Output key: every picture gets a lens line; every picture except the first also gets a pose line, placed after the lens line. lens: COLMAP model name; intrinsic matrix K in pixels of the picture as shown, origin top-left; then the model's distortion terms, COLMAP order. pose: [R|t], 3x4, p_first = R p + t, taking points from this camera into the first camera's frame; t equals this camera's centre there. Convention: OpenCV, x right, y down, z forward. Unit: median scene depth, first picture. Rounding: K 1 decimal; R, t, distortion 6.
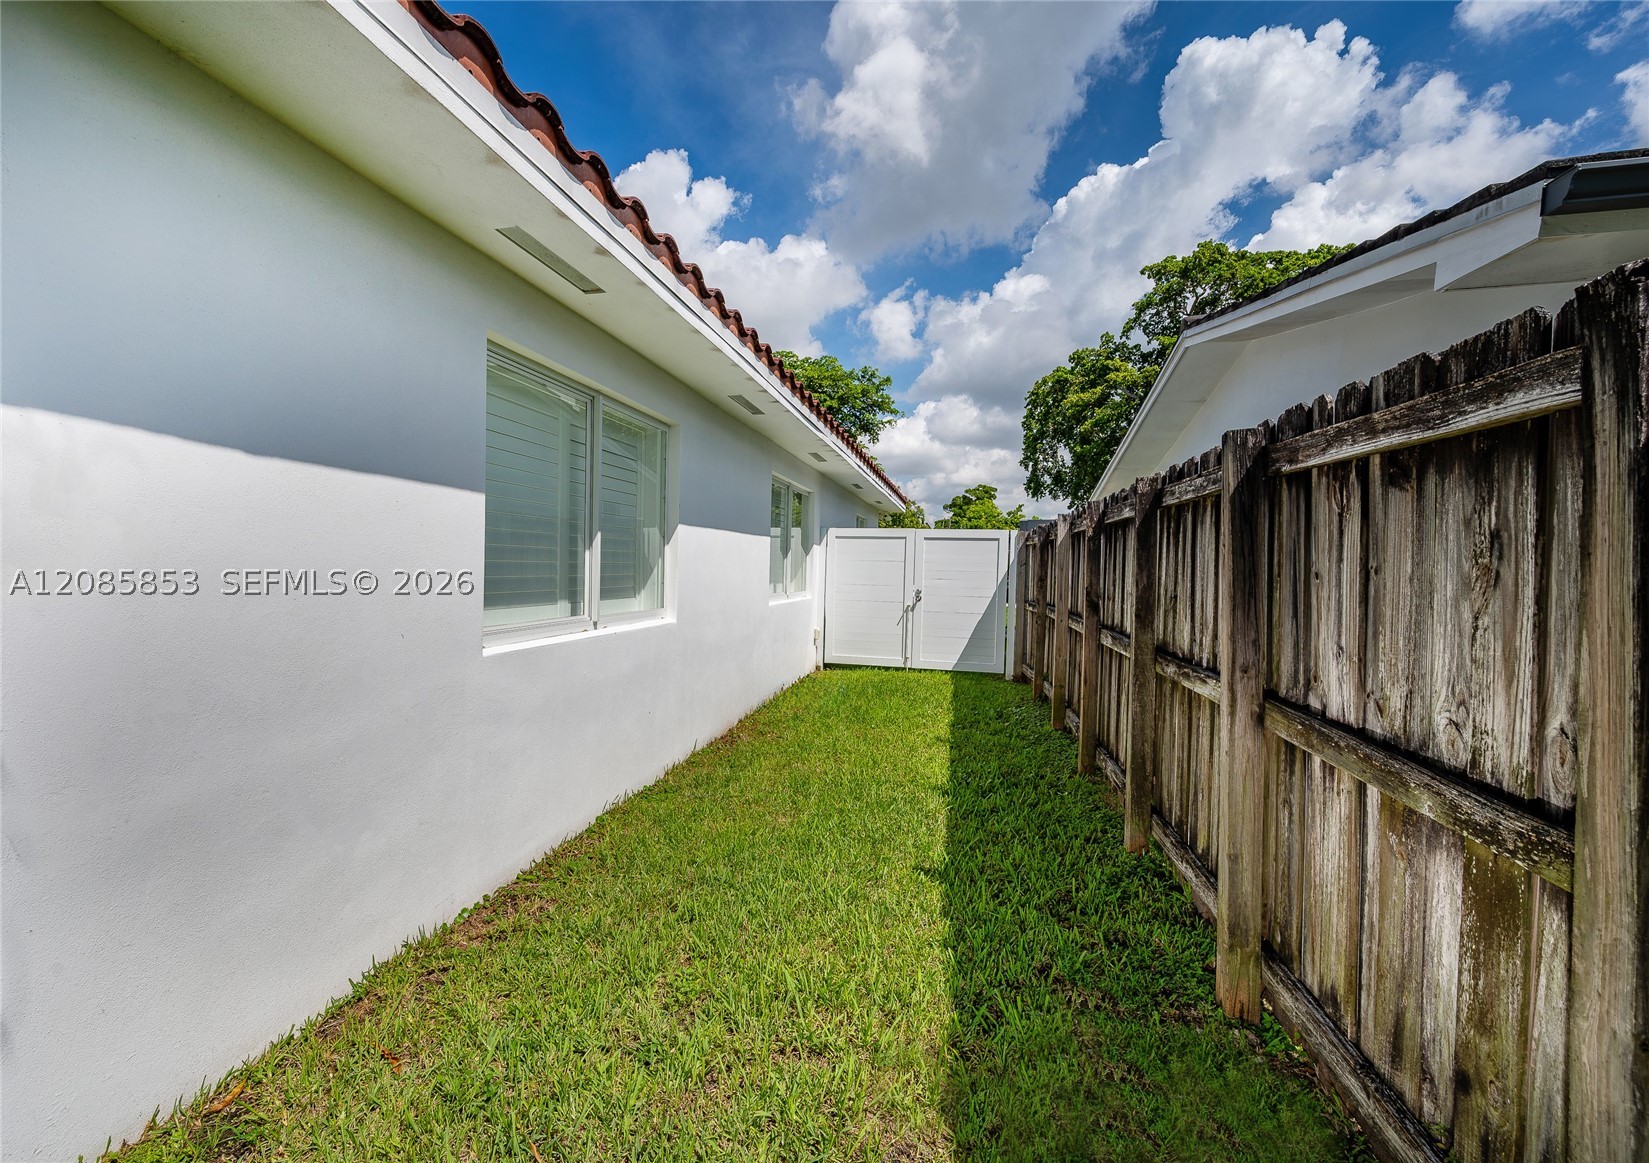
lens RADIAL K [[684.4, 0, 824.5], [0, 684.4, 581.5], [0, 0, 1]] dist [-0.000395, -0.000025]
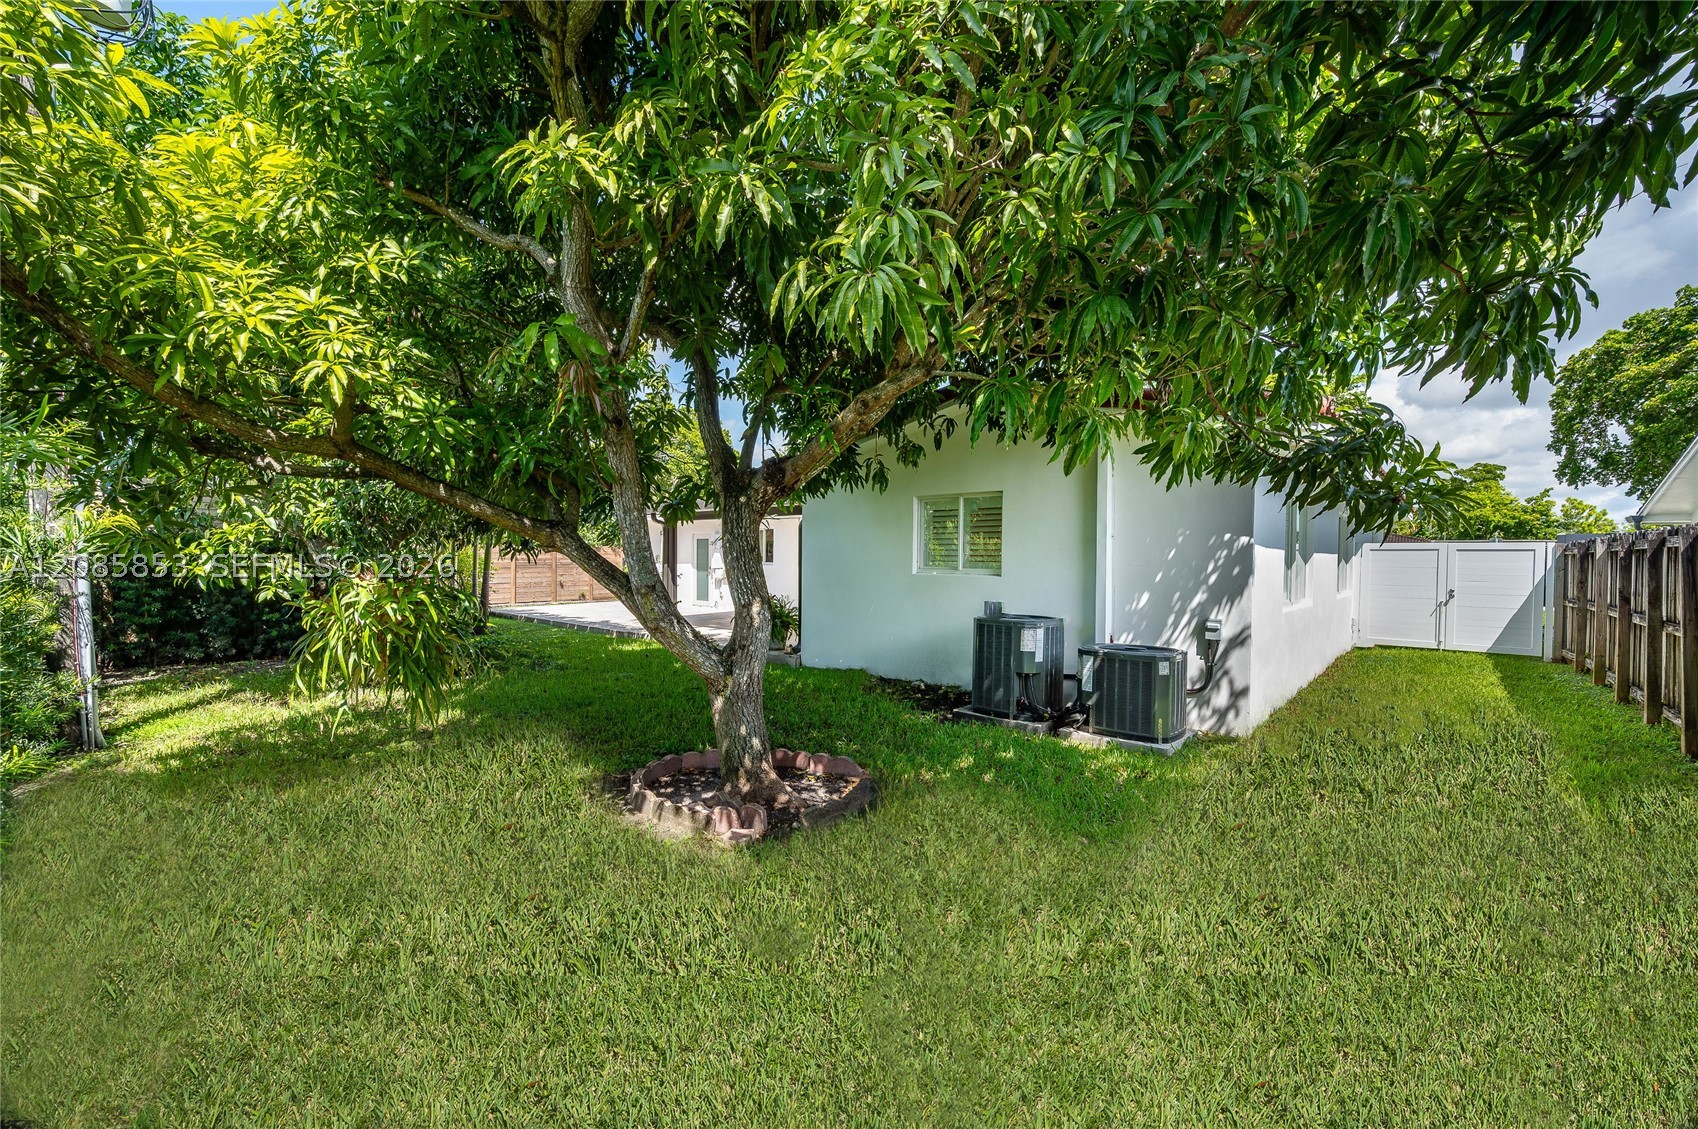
lens RADIAL K [[698.6, 0, 849.0], [0, 698.6, 564.5], [0, 0, 1]] dist [0.001253, 0.000548]
pose [[0.875663, -0.008755, -0.482844, -0.223377], [-0.002063, 0.999759, -0.021868, -0.004020], [0.482919, 0.020145, 0.875433, -0.721156]]
